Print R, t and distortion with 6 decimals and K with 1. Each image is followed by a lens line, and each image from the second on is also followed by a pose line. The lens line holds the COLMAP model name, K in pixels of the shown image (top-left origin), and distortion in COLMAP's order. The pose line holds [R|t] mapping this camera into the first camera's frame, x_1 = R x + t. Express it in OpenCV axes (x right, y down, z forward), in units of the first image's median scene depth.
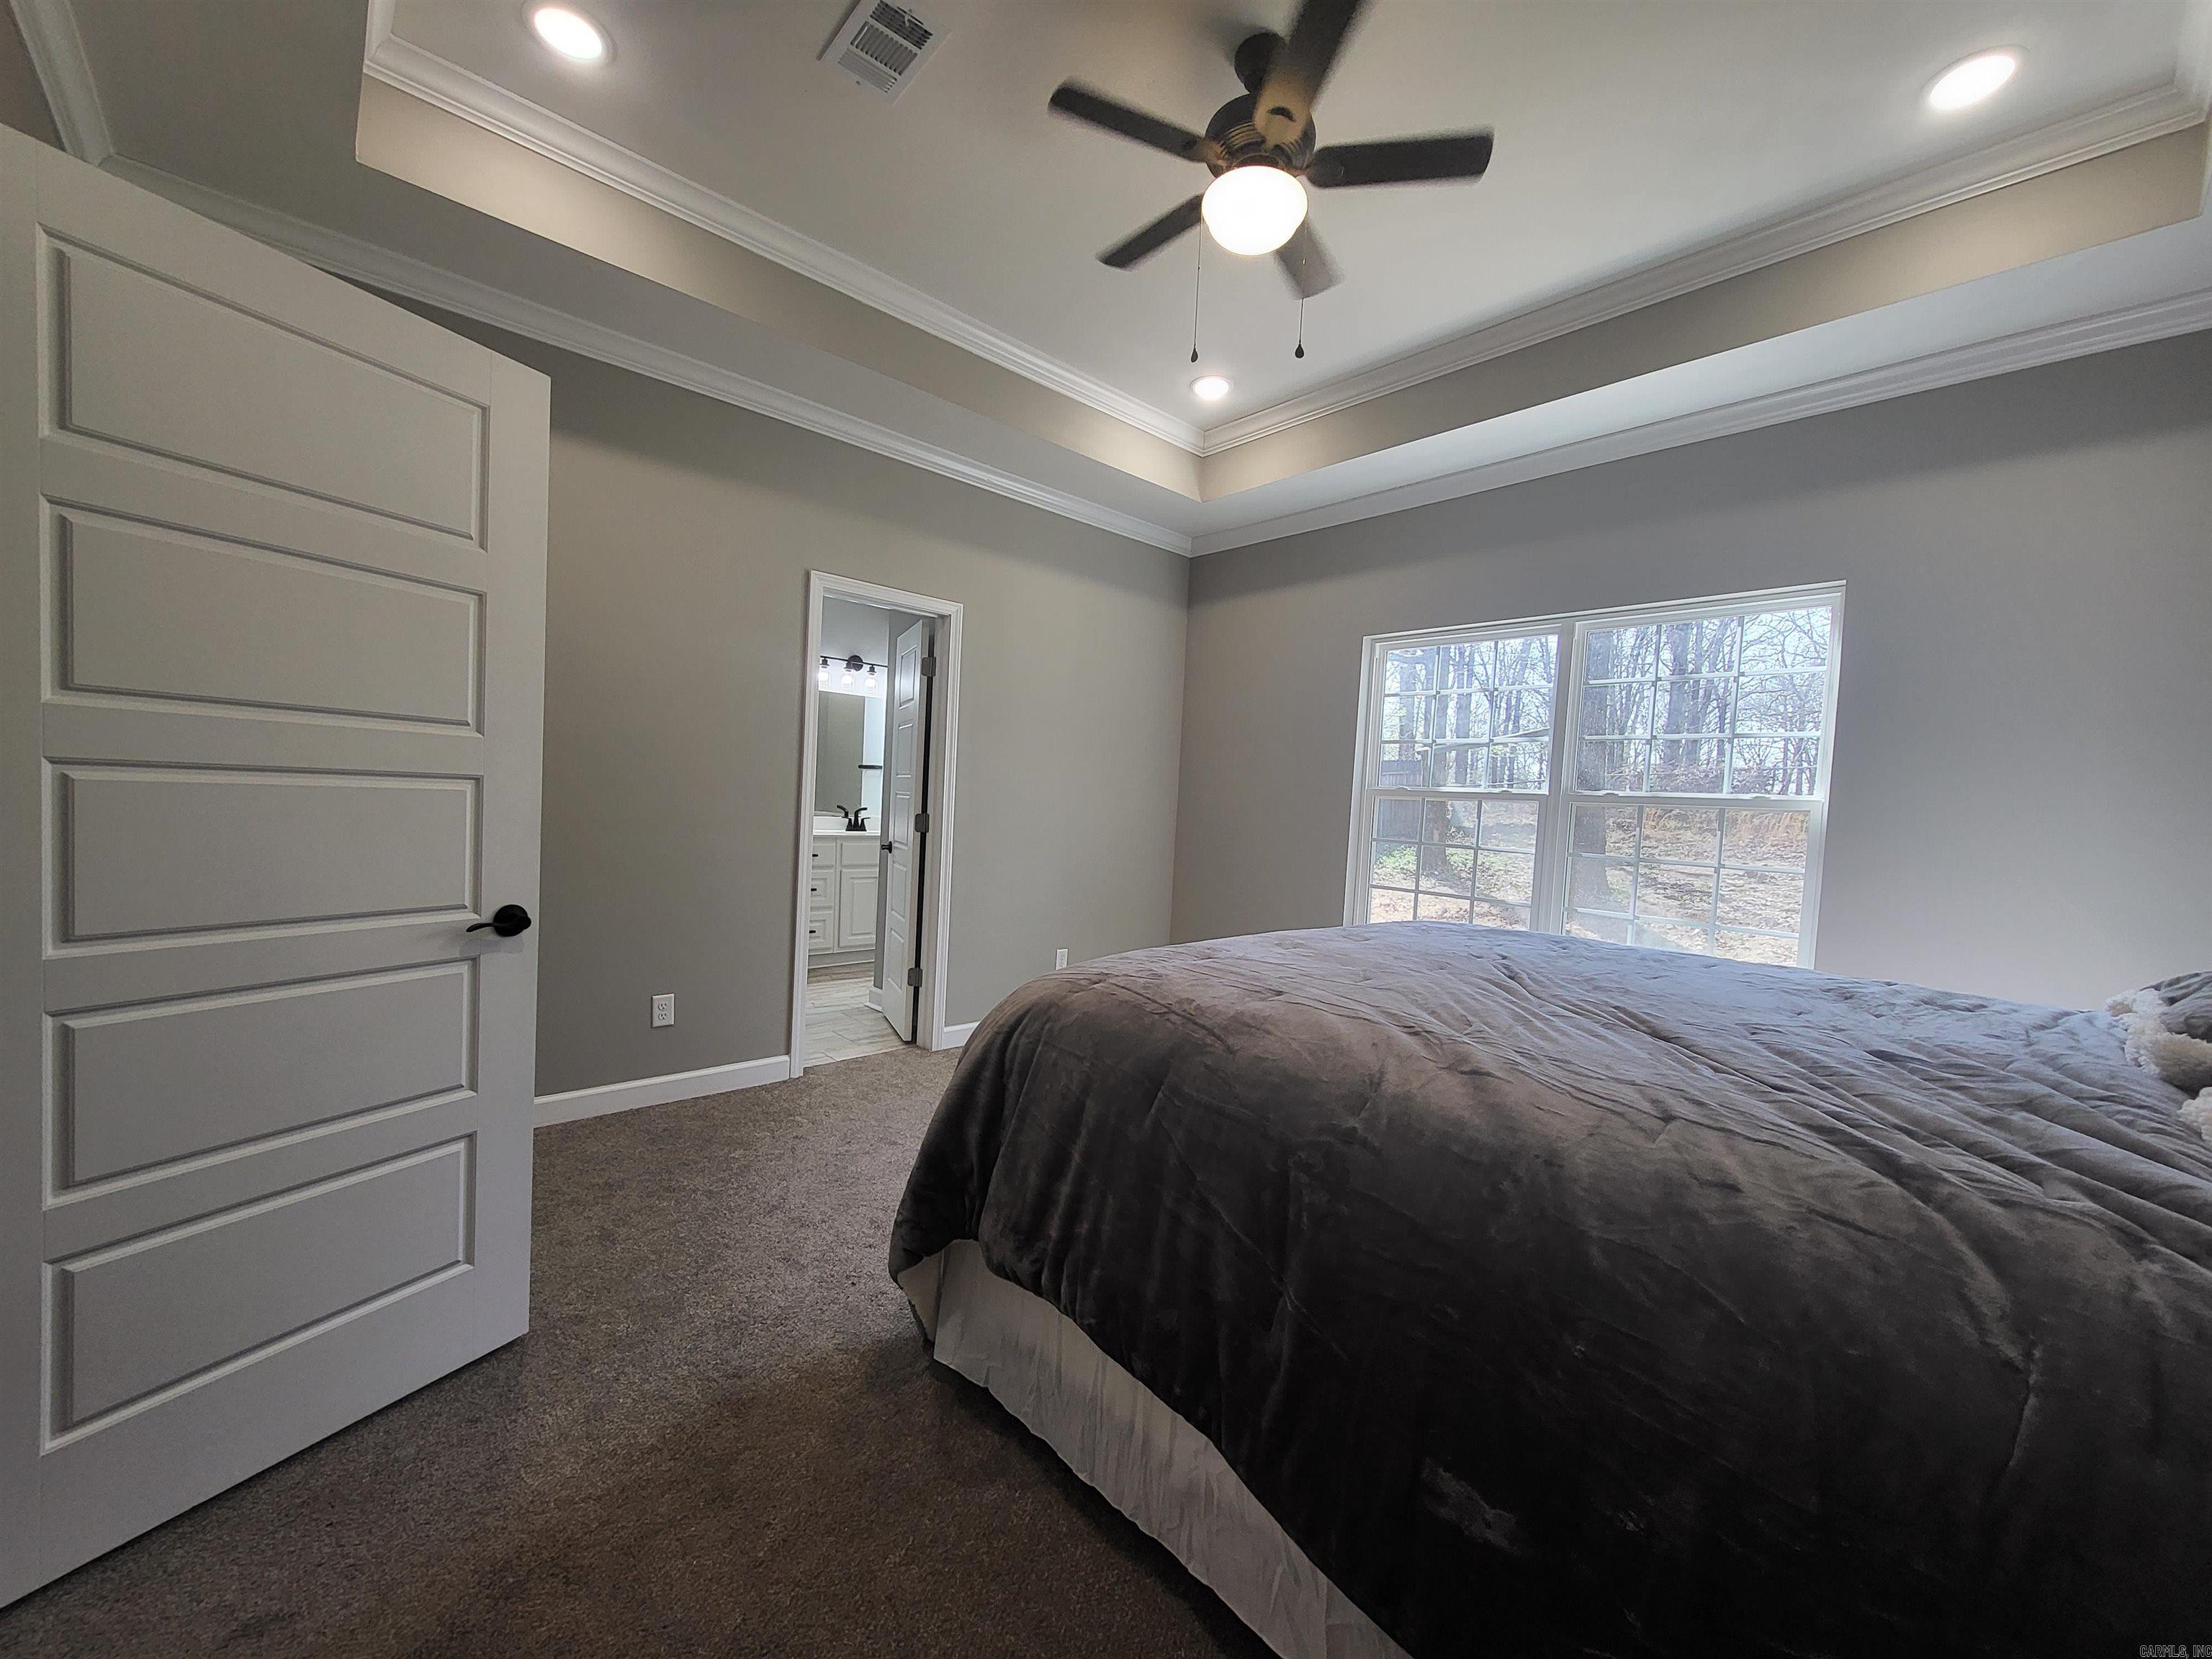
lens RADIAL K [[862.2, 0, 1094.1], [0, 862.2, 833.0], [0, 0, 1]] dist [0.003901, -0.000535]
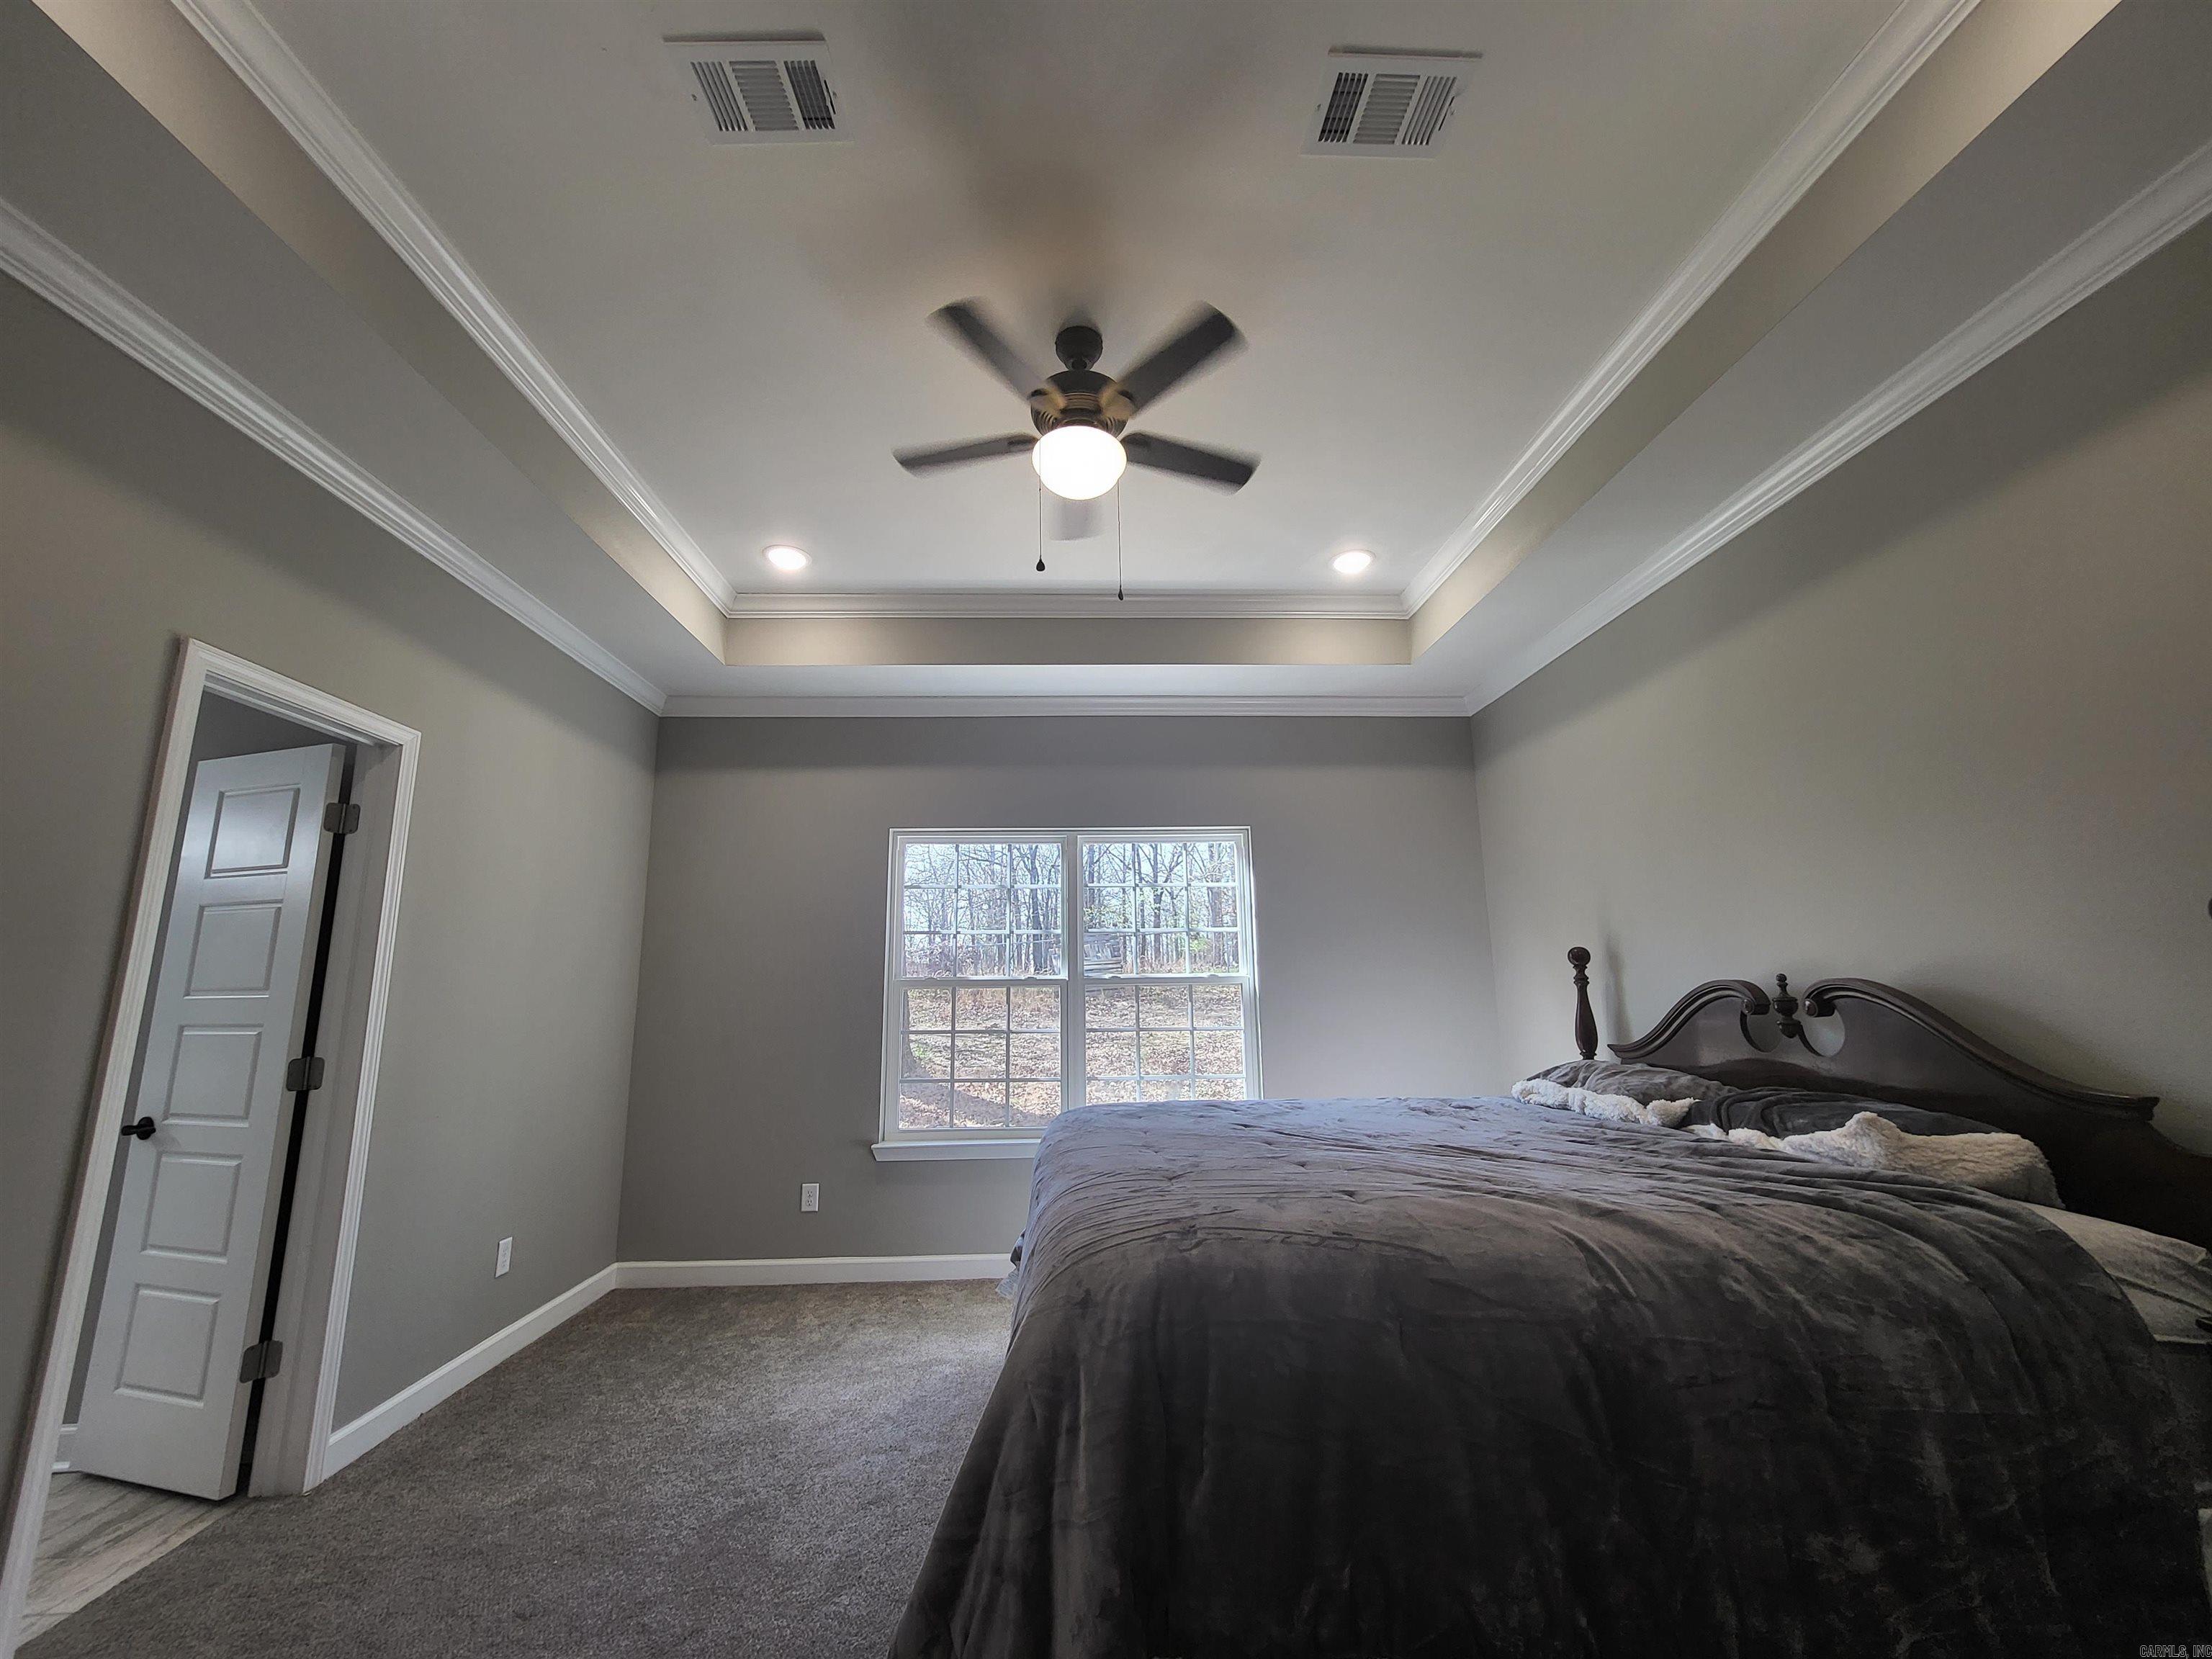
lens RADIAL K [[862.2, 0, 1096.5], [0, 862.2, 837.5], [0, 0, 1]] dist [0.003901, -0.000535]
pose [[0.653767, 0.078563, 0.752606, -0.308550], [0.073801, 0.983234, -0.166747, -0.032955], [-0.753088, 0.164557, 0.637008, 0.187429]]
